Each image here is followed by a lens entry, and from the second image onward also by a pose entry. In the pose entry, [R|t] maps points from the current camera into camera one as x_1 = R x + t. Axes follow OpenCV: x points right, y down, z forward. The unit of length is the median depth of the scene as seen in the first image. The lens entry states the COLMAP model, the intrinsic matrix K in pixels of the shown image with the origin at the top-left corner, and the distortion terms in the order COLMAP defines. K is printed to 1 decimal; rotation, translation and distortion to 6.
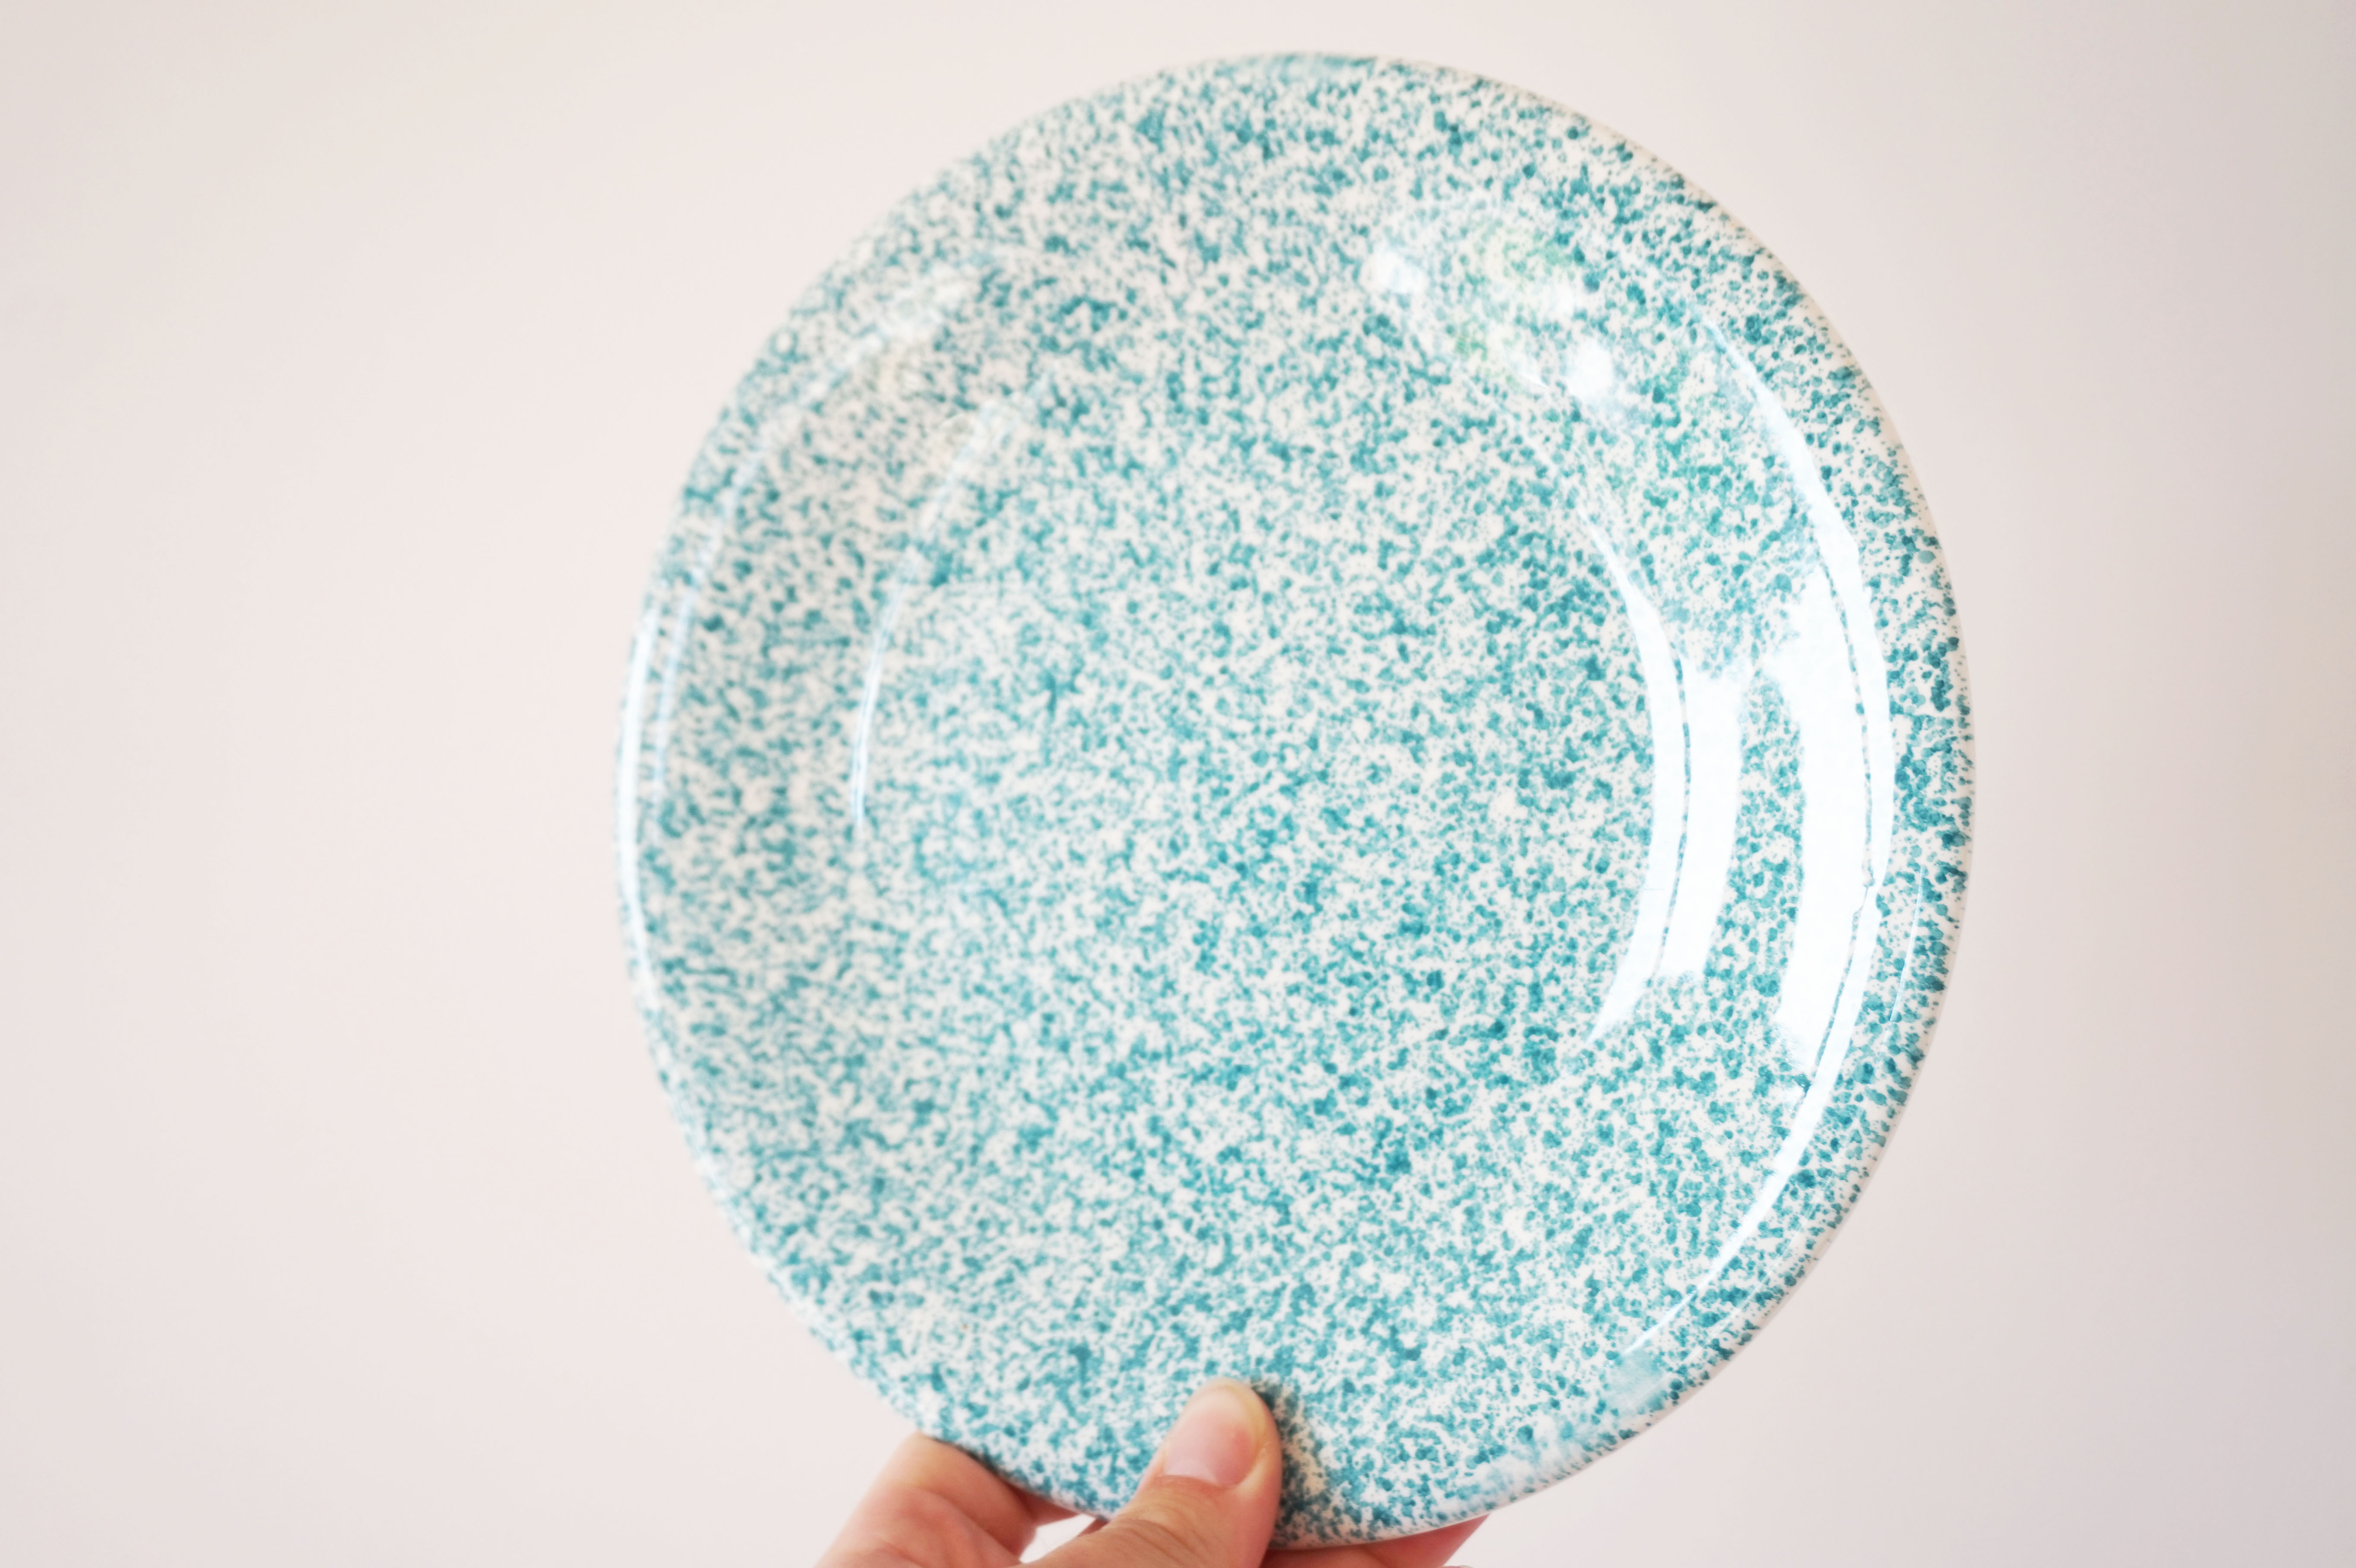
lens RADIAL K [[2596.8, 0, 1182.0], [0, 2596.8, 782.9], [0, 0, 1]] dist [0.008374, 0.000000]
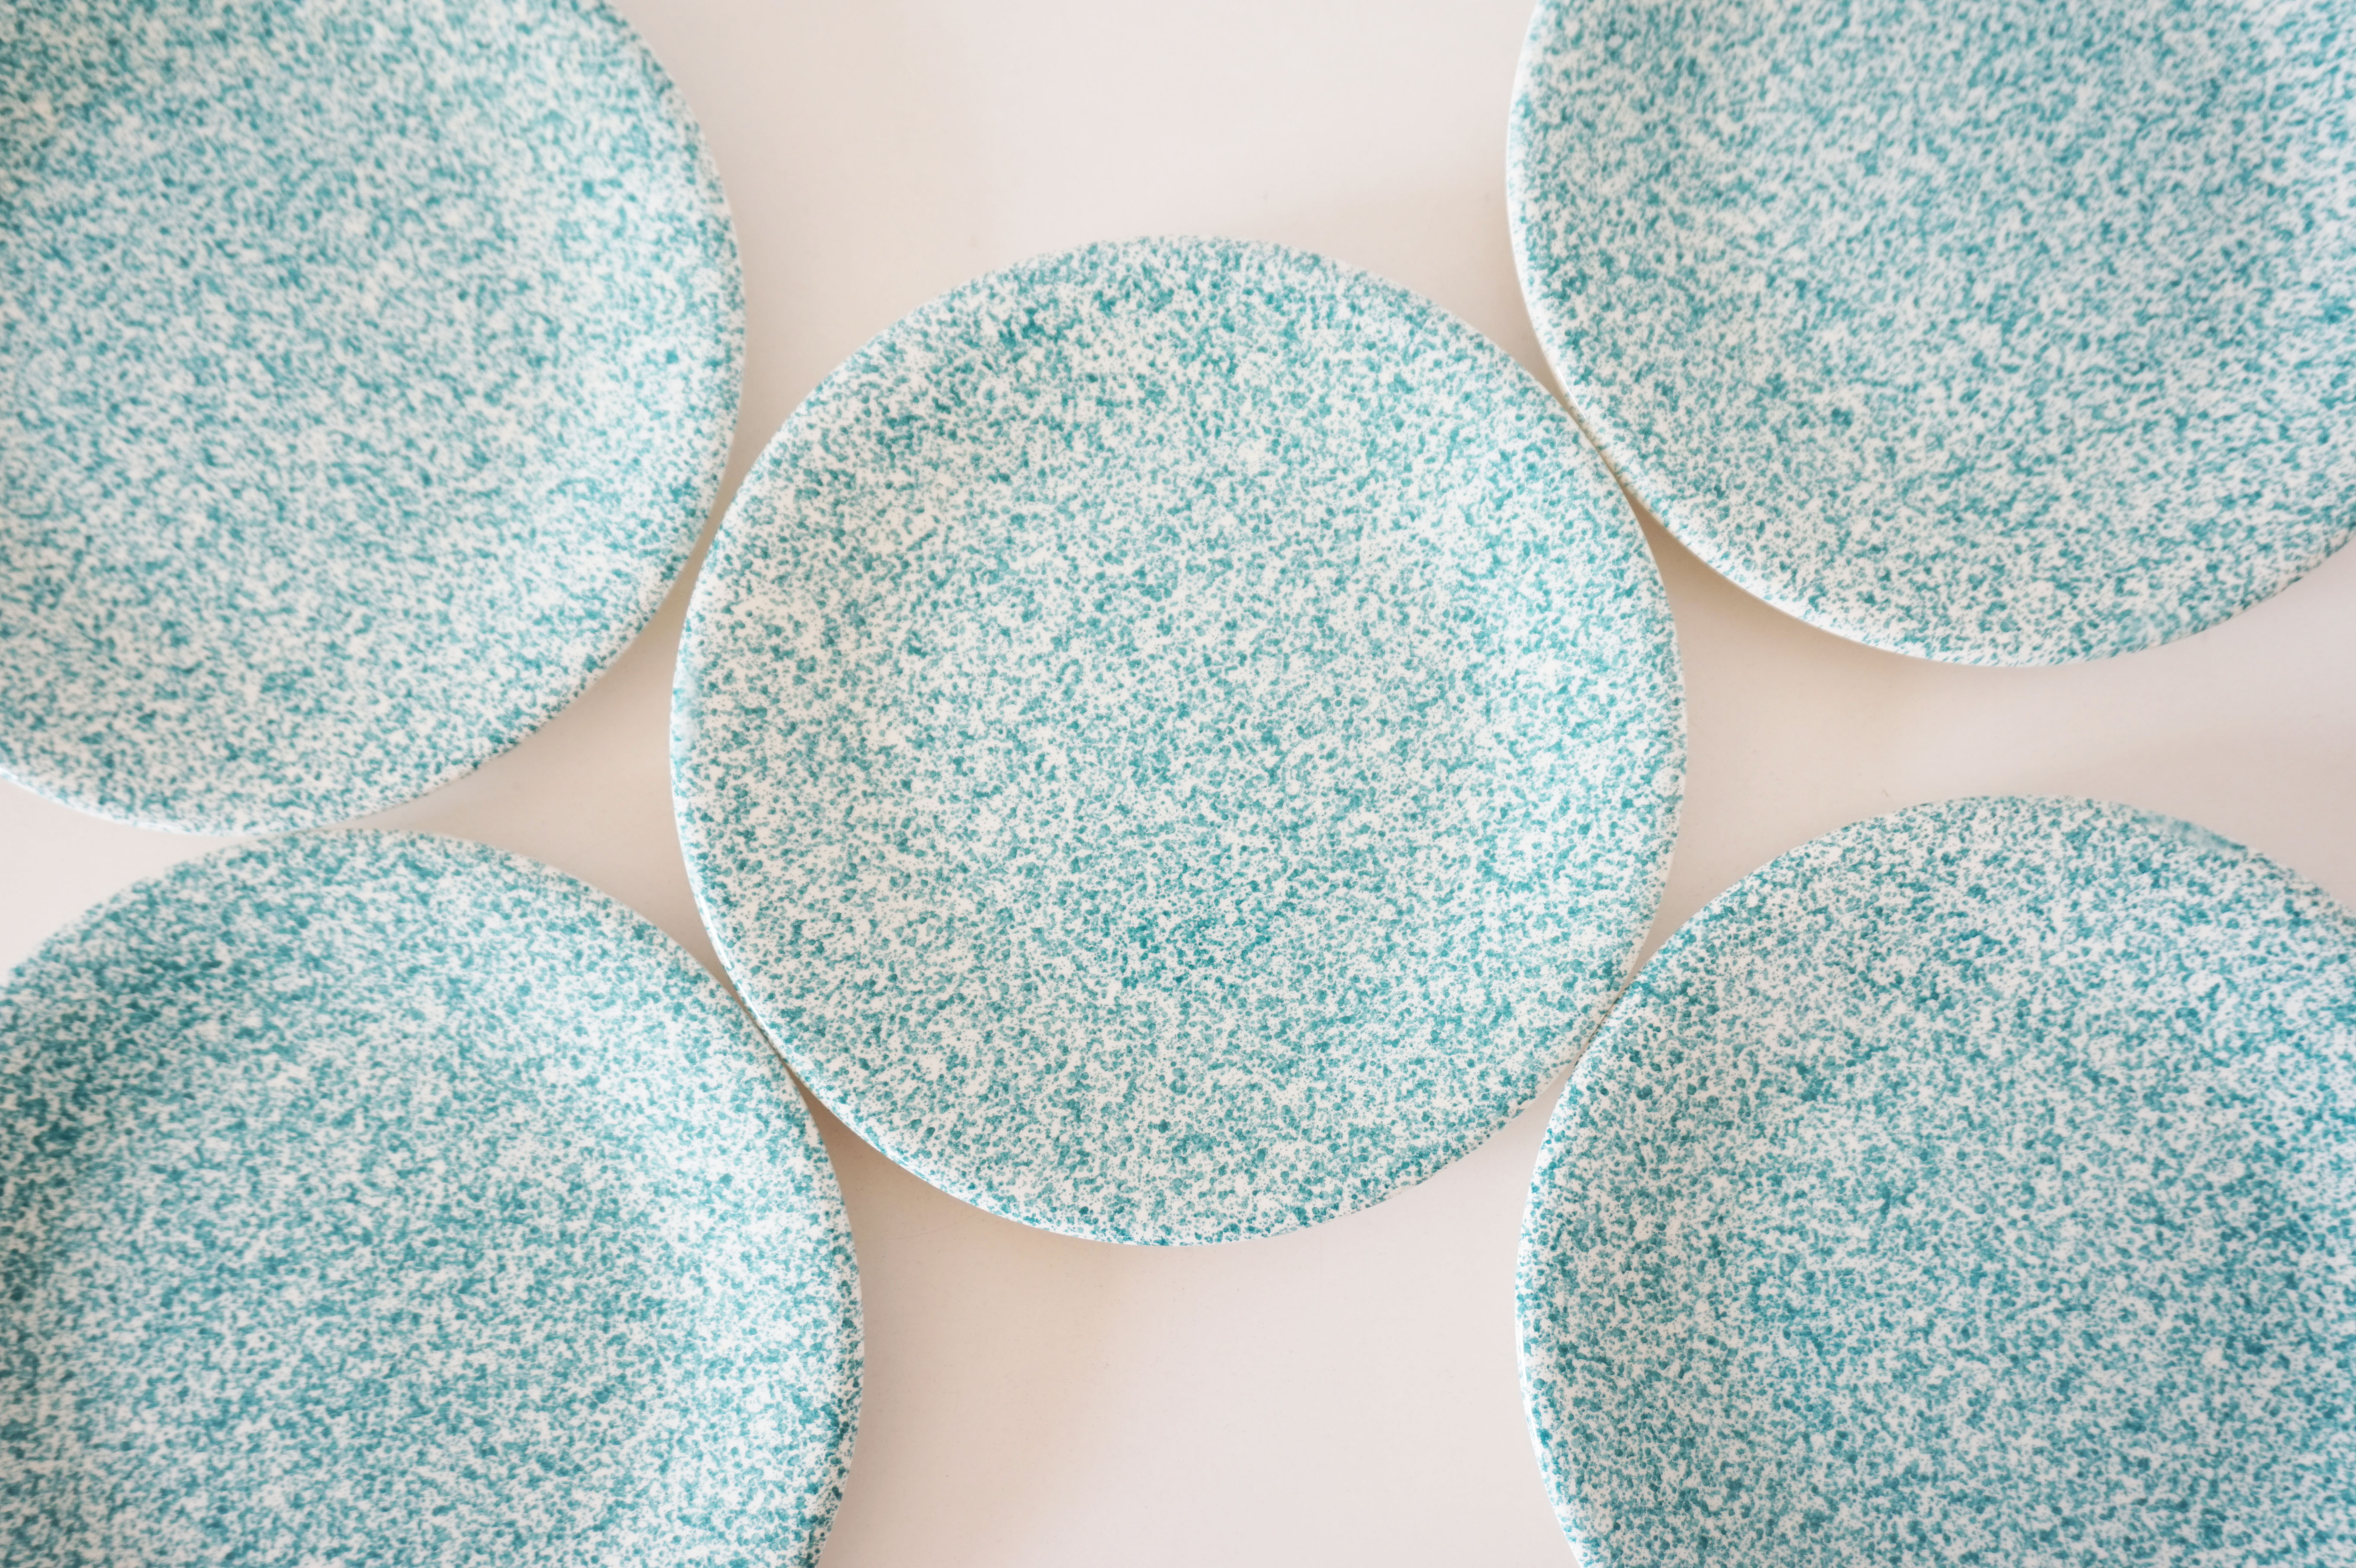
lens RADIAL K [[2181.9, 0, 1207.5], [0, 2181.9, 816.8], [0, 0, 1]] dist [0.001054, 0.032347]
pose [[0.878062, 0.208016, 0.430972, -0.940433], [-0.215299, 0.976009, -0.032438, -0.122722], [-0.427380, -0.064305, 0.901782, 0.127500]]
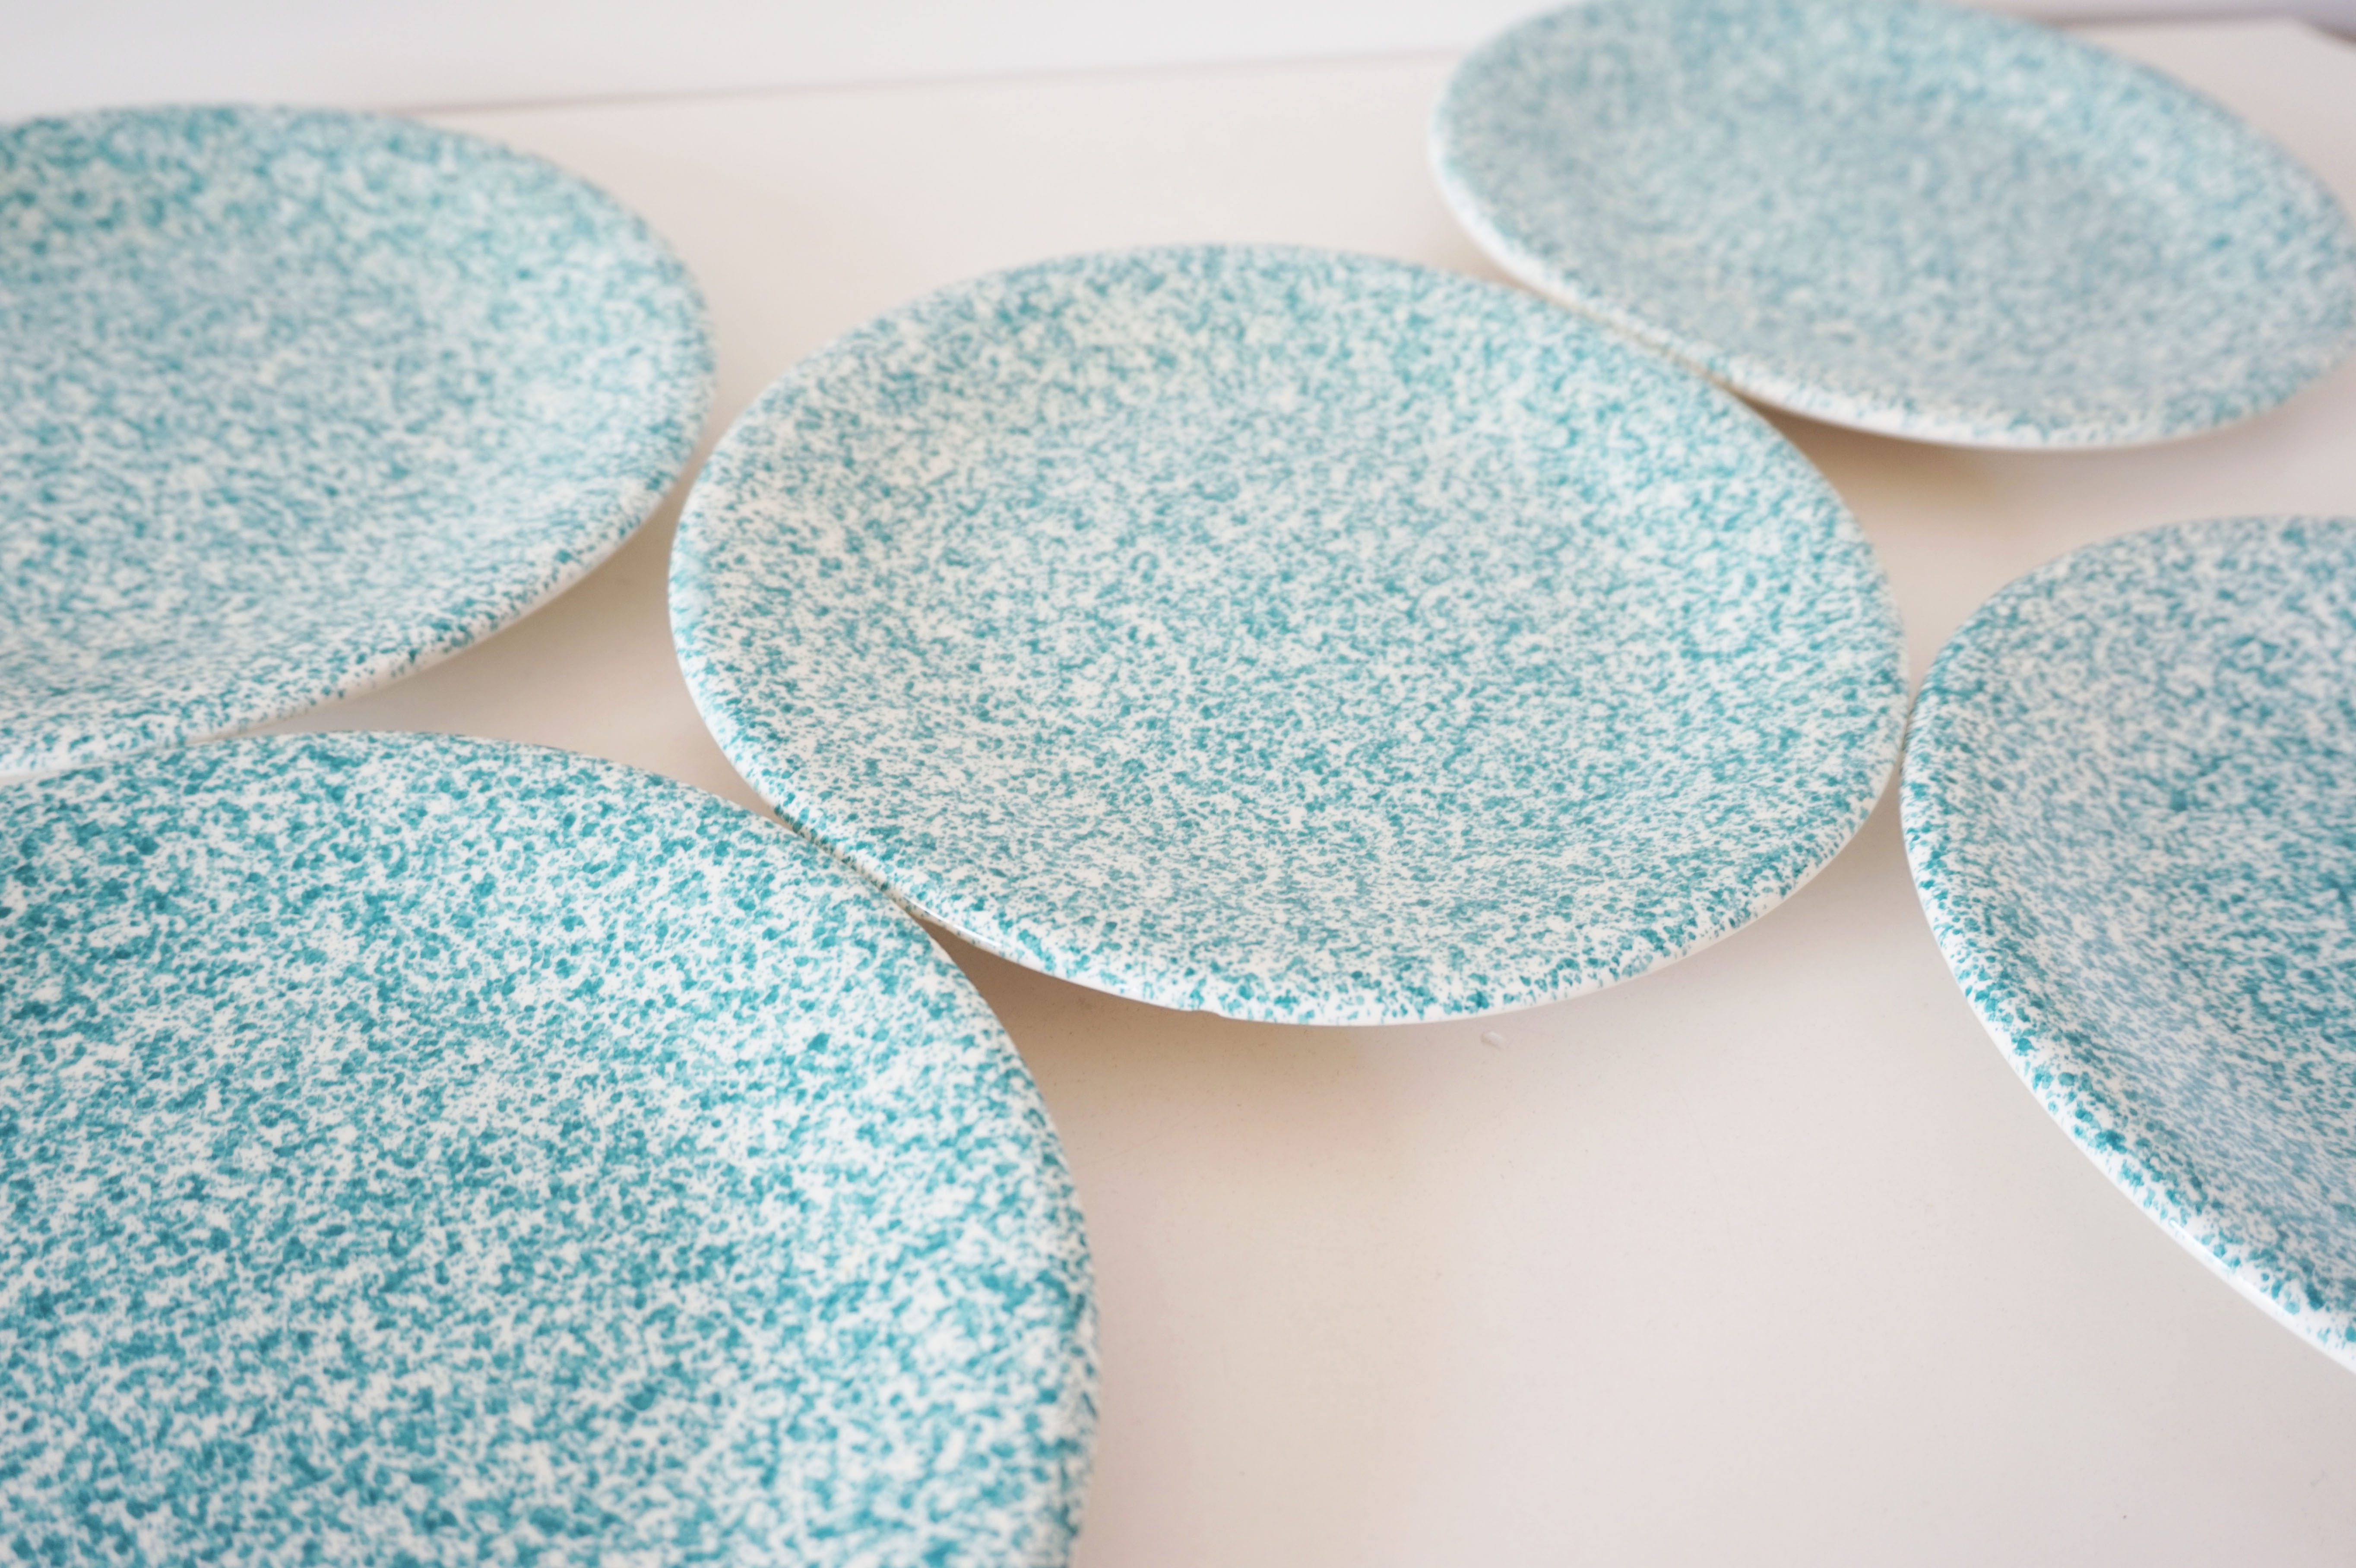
lens RADIAL K [[2181.9, 0, 1198.0], [0, 2181.9, 809.0], [0, 0, 1]] dist [0.001054, 0.032347]
pose [[0.859528, 0.341577, 0.380181, -0.826240], [0.023325, 0.716872, -0.696814, 0.569765], [-0.510557, 0.607799, 0.608204, 0.700797]]
